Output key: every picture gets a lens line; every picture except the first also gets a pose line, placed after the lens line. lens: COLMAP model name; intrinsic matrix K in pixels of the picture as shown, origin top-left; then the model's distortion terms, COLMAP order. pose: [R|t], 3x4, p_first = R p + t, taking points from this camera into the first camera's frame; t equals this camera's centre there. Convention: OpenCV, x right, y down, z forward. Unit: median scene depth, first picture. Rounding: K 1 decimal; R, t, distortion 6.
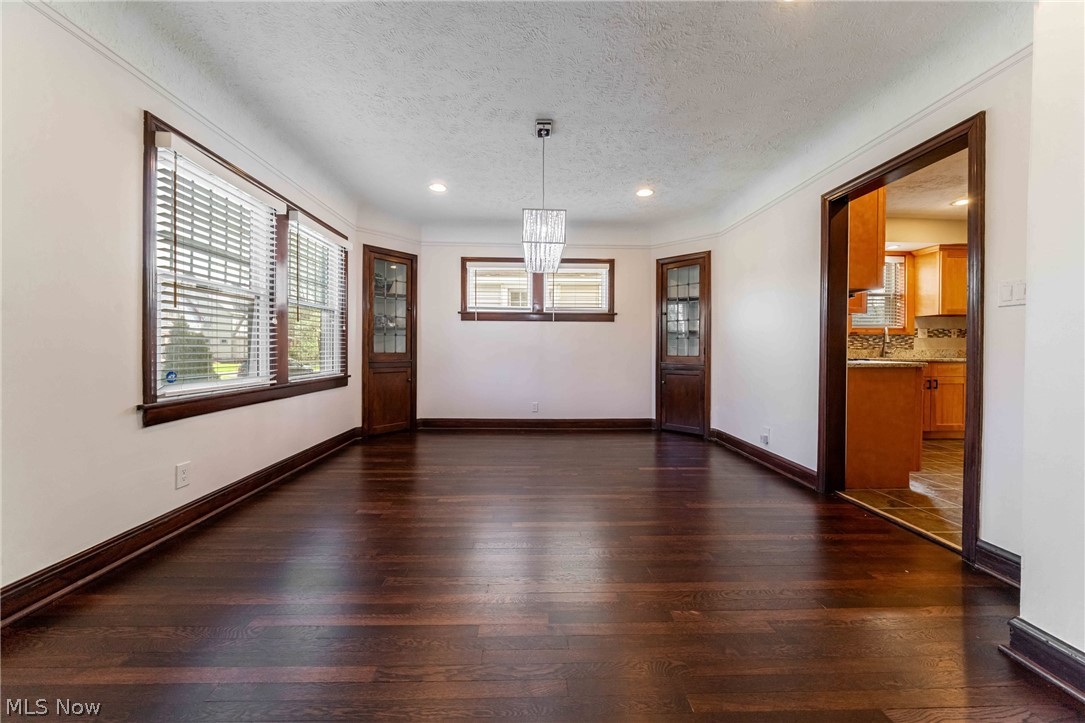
lens RADIAL K [[373.3, 0, 544.9], [0, 373.3, 354.8], [0, 0, 1]] dist [-0.009377, 0.000271]
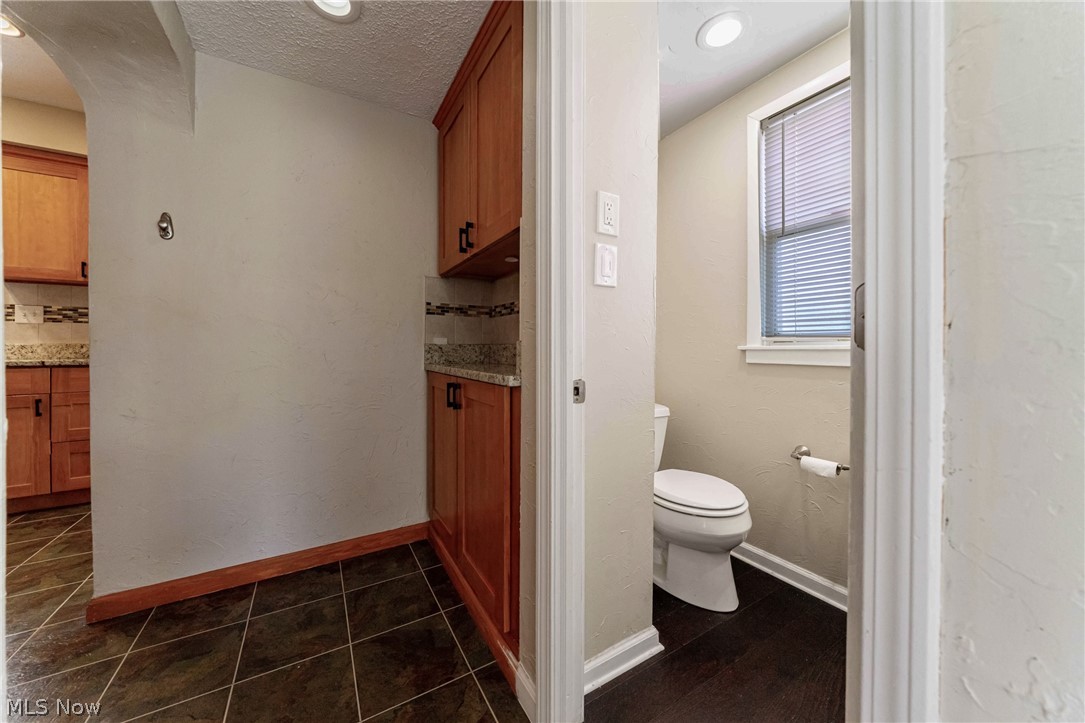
lens RADIAL K [[373.3, 0, 543.1], [0, 373.3, 353.3], [0, 0, 1]] dist [-0.009377, 0.000271]
pose [[0.871275, -0.006596, 0.490752, 1.434724], [0.005244, 0.999978, 0.004130, 0.001611], [-0.490768, -0.001025, 0.871290, 0.158221]]
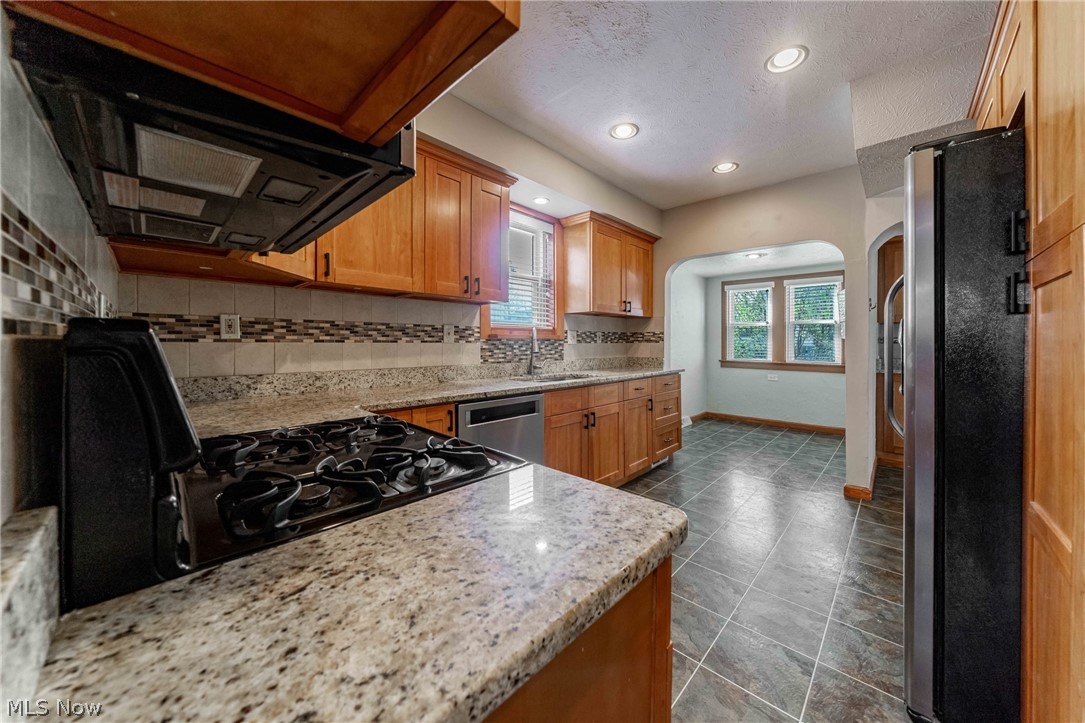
lens RADIAL K [[373.3, 0, 545.9], [0, 373.3, 350.5], [0, 0, 1]] dist [-0.009377, 0.000271]
pose [[0.718160, -0.015778, 0.695699, 0.479687], [0.012799, 0.999873, 0.009464, -0.040123], [-0.695760, 0.002107, 0.718271, 0.514988]]
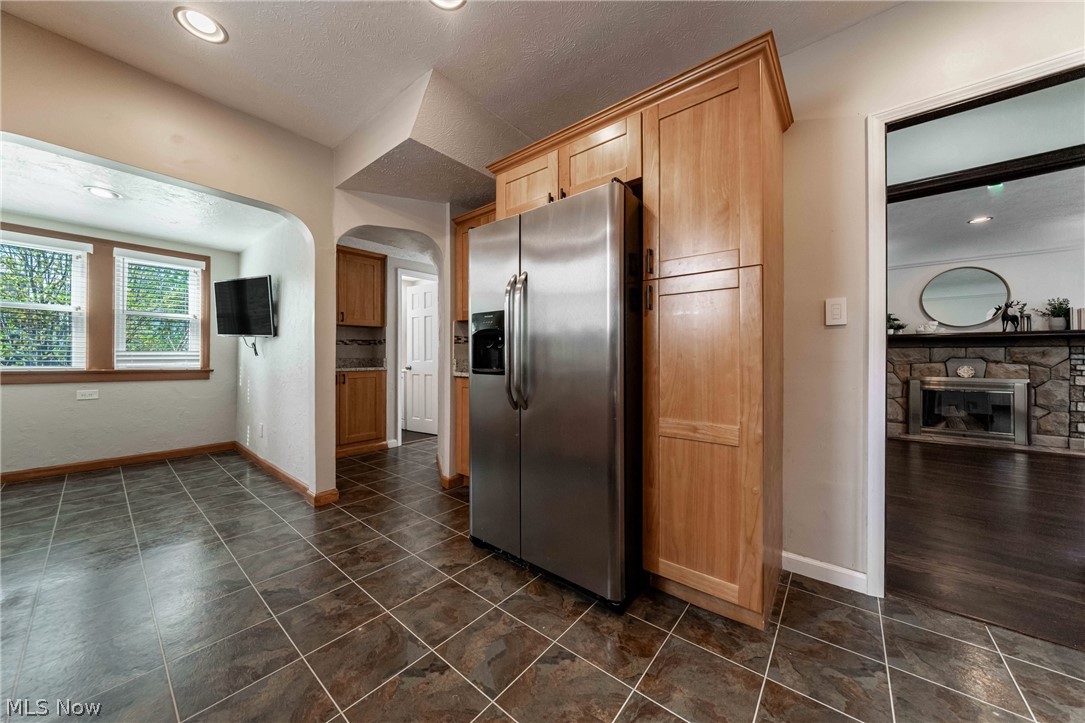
lens RADIAL K [[373.3, 0, 537.0], [0, 373.3, 356.0], [0, 0, 1]] dist [-0.009377, 0.000271]
pose [[-0.737245, -0.005963, 0.675599, 0.645991], [0.001278, 0.999947, 0.010220, -0.018329], [-0.675624, 0.008399, -0.737198, 0.799024]]
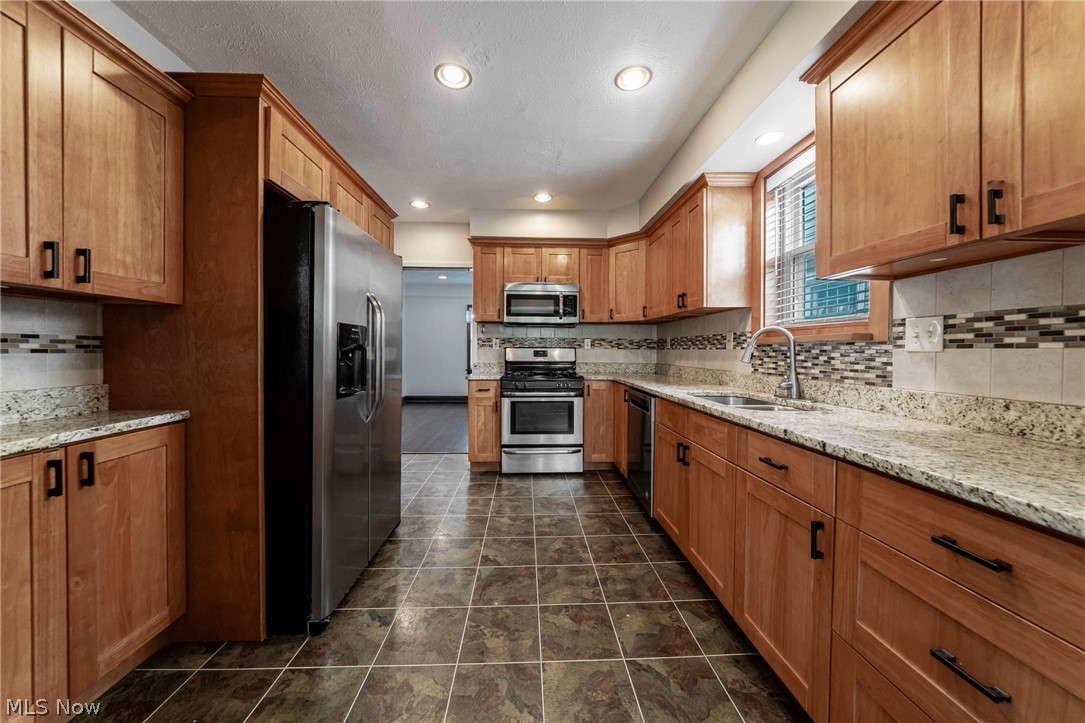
lens RADIAL K [[373.3, 0, 535.9], [0, 373.3, 352.1], [0, 0, 1]] dist [-0.009377, 0.000271]
pose [[-0.016450, 0.002457, -0.999862, 1.328064], [-0.013883, 0.999900, 0.002686, -0.041164], [0.999768, 0.013926, -0.016414, 0.715599]]
